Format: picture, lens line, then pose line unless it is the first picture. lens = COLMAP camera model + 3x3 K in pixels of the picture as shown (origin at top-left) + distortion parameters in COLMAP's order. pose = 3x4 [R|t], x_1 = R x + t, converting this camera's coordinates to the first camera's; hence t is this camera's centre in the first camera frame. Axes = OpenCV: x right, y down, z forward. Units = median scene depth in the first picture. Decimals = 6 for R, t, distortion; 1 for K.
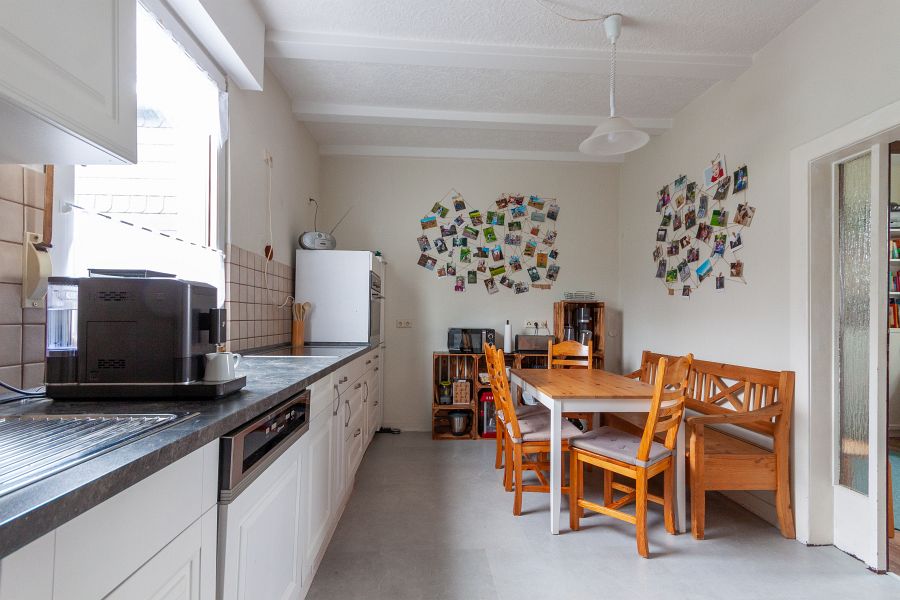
lens RADIAL K [[419.7, 0, 445.2], [0, 419.7, 310.4], [0, 0, 1]] dist [0.001383, 0.000614]
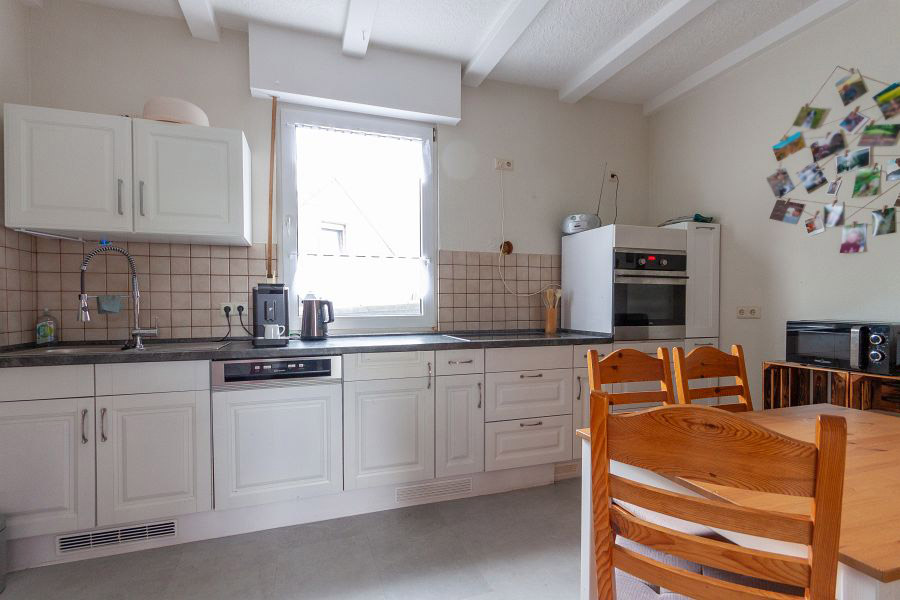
lens RADIAL K [[419.7, 0, 445.2], [0, 419.7, 310.4], [0, 0, 1]] dist [0.001383, 0.000614]
pose [[0.260817, 0.009312, -0.965343, 0.418327], [0.027860, 0.999464, 0.017168, 0.003798], [0.964986, -0.031372, 0.260418, 0.354279]]
